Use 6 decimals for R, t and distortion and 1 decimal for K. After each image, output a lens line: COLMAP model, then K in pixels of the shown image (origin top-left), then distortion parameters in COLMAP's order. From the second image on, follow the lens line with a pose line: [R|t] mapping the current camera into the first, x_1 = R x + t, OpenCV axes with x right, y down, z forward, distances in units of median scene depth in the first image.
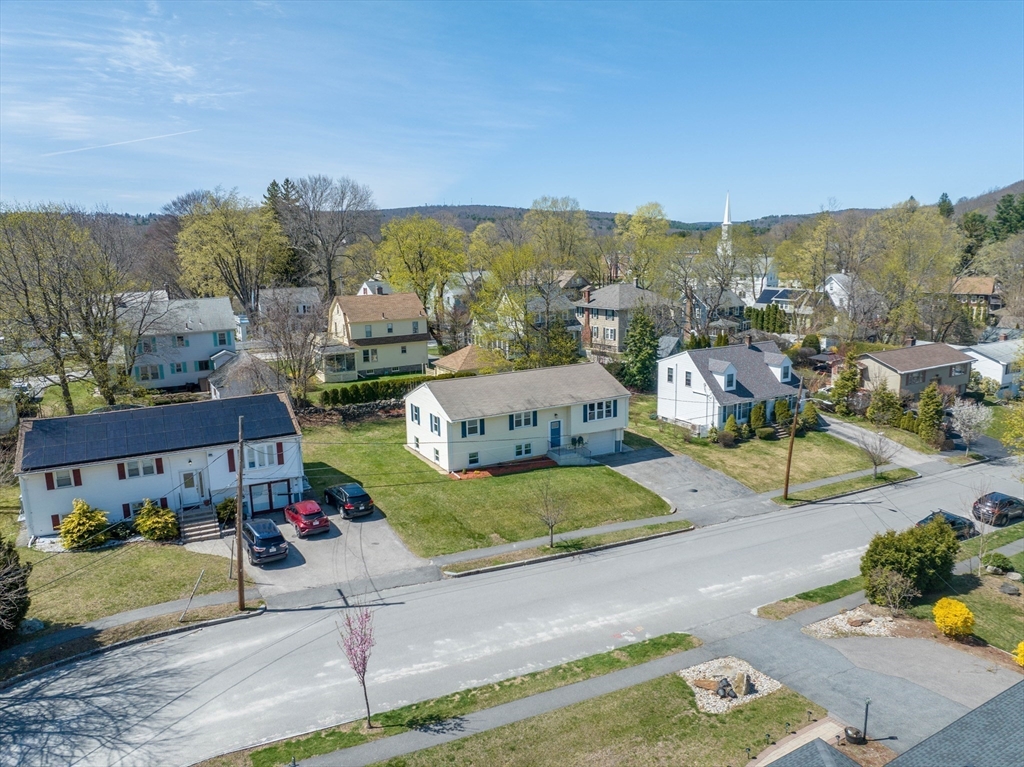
lens RADIAL K [[726.8, 0, 496.8], [0, 726.8, 386.1], [0, 0, 1]] dist [-0.033899, -0.004270]
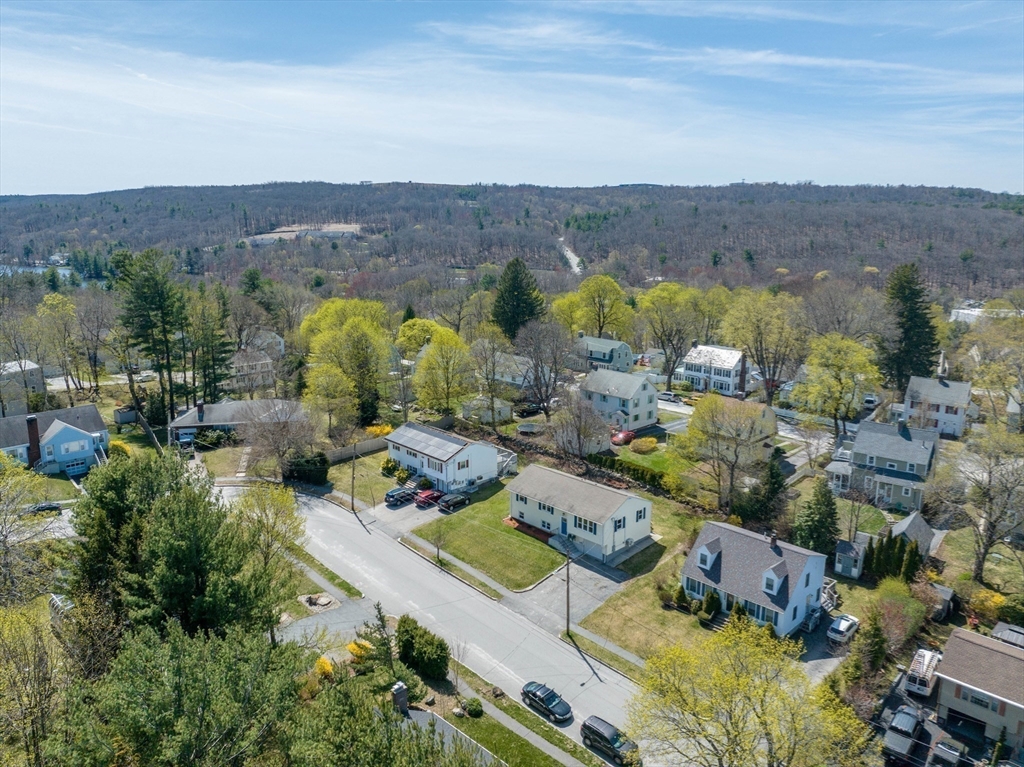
lens RADIAL K [[732.0, 0, 512.0], [0, 732.0, 383.5], [0, 0, 1]] dist [-0.022020, -0.004845]
pose [[0.274411, 0.228402, -0.934094, 1.438888], [-0.200169, 0.963672, 0.176830, -0.477957], [0.940548, 0.138453, 0.310161, 0.398216]]
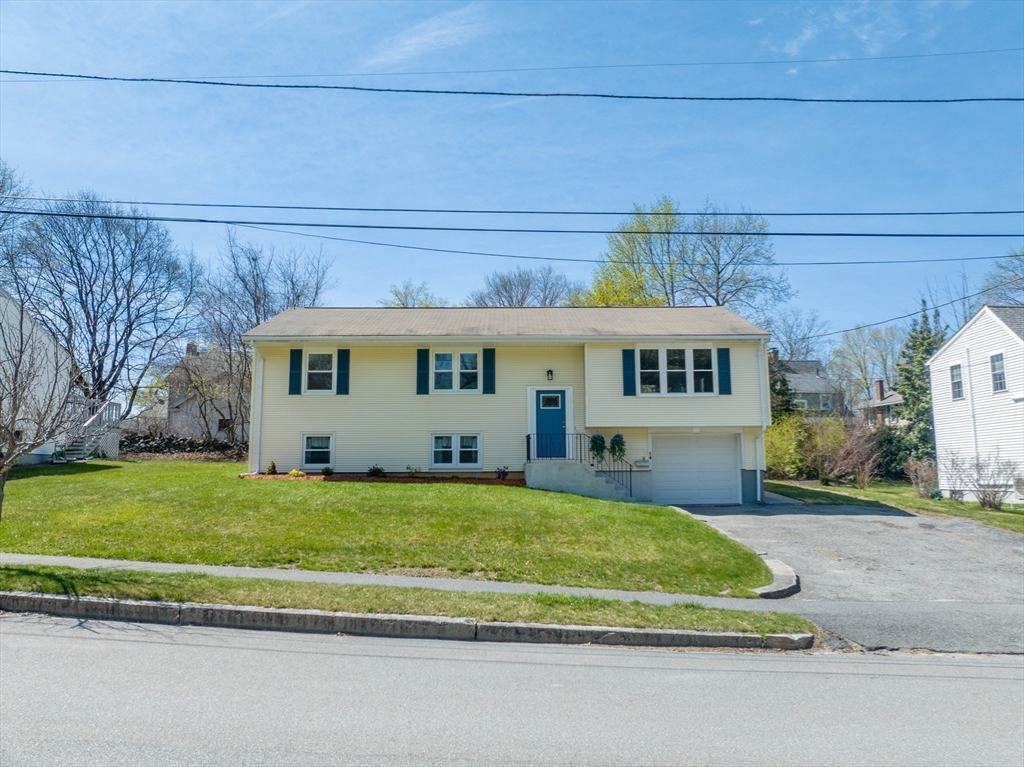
lens RADIAL K [[732.0, 0, 512.0], [0, 732.0, 383.5], [0, 0, 1]] dist [-0.022020, -0.004845]
pose [[0.892610, -0.033867, -0.449556, 0.247645], [-0.107813, 0.952205, -0.285801, 0.165729], [0.437749, 0.303577, 0.846296, 0.667442]]
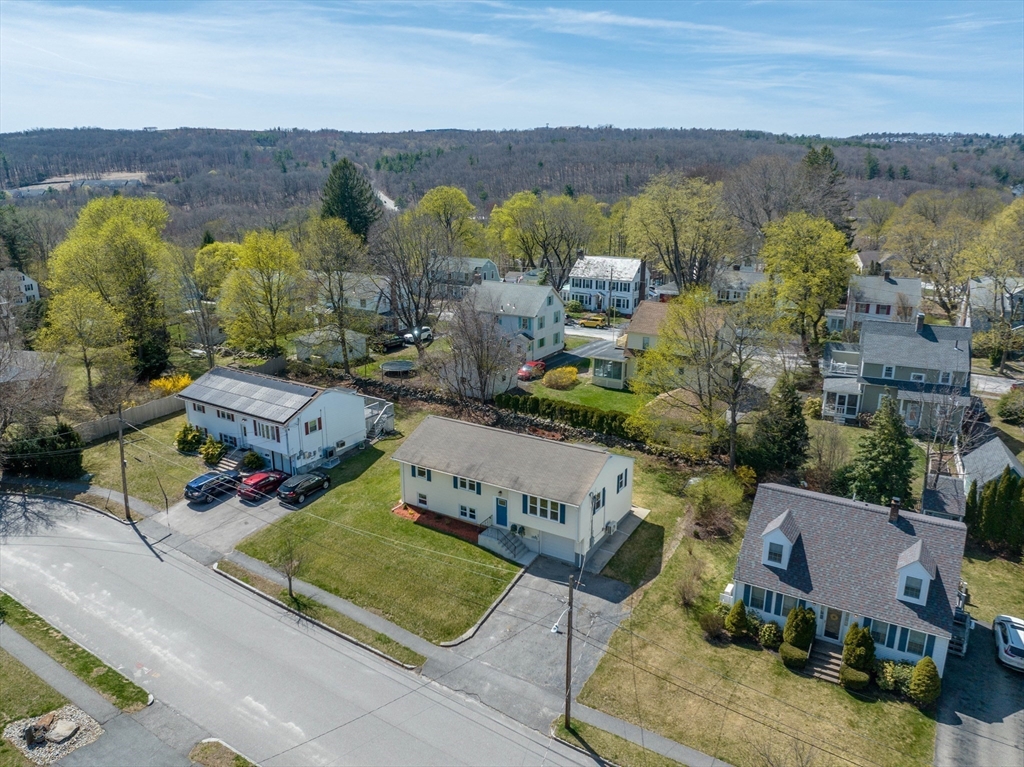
lens RADIAL K [[726.8, 0, 496.8], [0, 726.8, 386.1], [0, 0, 1]] dist [-0.033899, -0.004270]
pose [[0.492036, 0.264897, -0.829295, 0.810786], [-0.178533, 0.963040, 0.201692, -0.274788], [0.852072, 0.048817, 0.521144, 0.529245]]
